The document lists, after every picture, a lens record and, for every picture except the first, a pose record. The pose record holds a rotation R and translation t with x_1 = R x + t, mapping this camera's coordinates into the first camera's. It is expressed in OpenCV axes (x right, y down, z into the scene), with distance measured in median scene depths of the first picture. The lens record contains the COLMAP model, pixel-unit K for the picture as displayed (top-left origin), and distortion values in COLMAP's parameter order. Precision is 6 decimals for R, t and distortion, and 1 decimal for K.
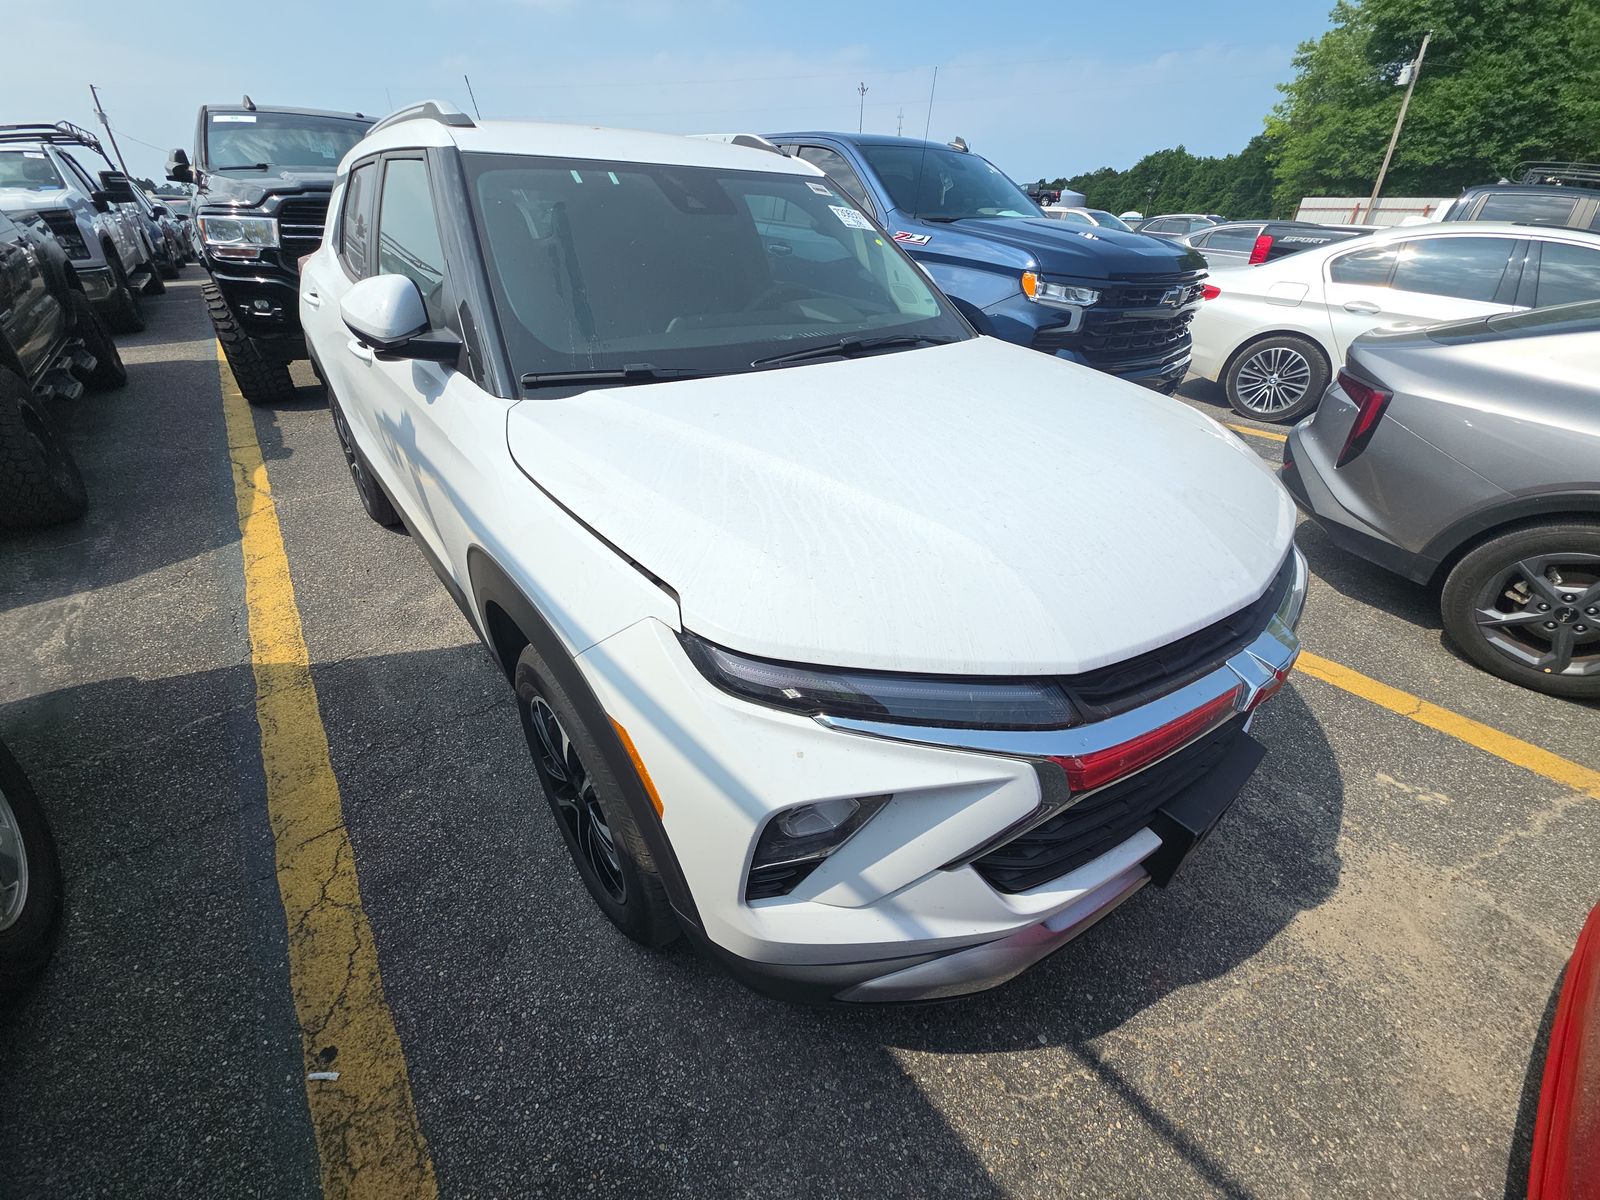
lens RADIAL K [[643.7, 0, 801.9], [0, 643.7, 602.7], [0, 0, 1]] dist [-0.005555, -0.002236]
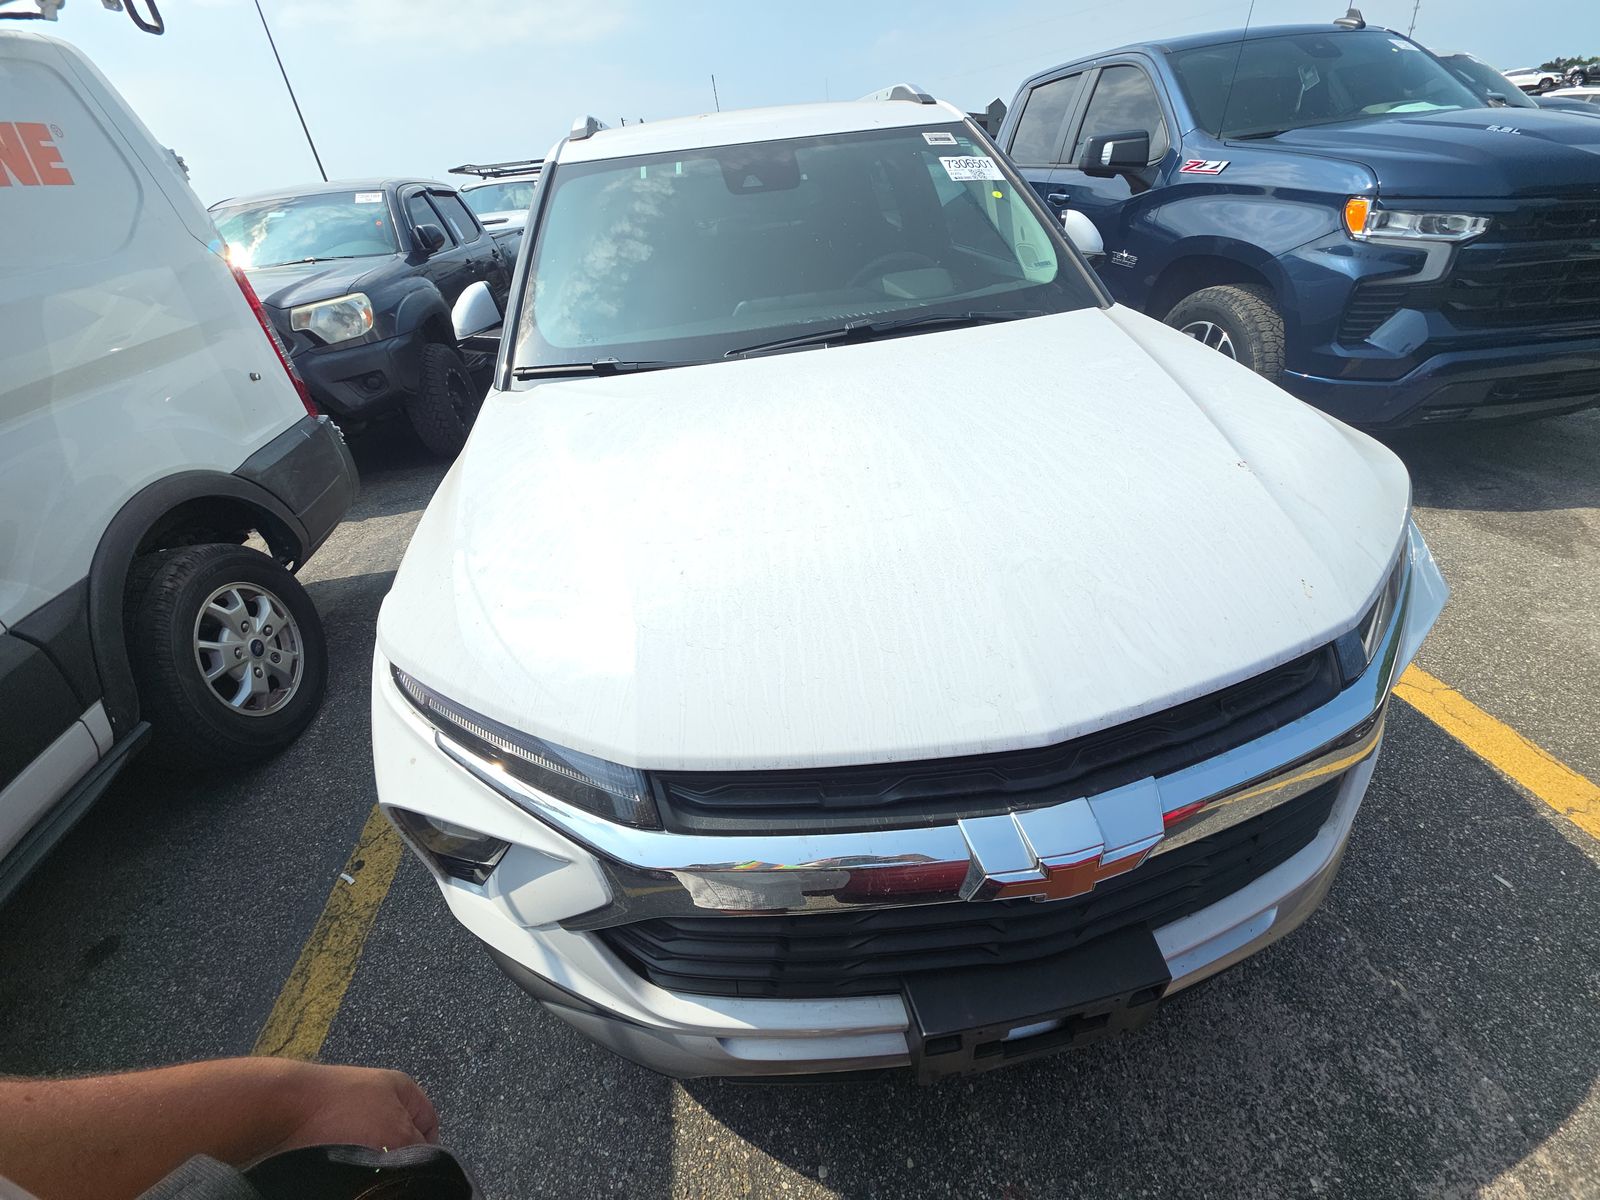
lens RADIAL K [[643.7, 0, 802.4], [0, 643.7, 595.5], [0, 0, 1]] dist [-0.005555, -0.002236]
pose [[0.856844, 0.182110, -0.482343, 0.473817], [-0.159092, 0.983278, 0.088626, -0.105391], [0.490417, 0.000798, 0.871488, 0.191119]]
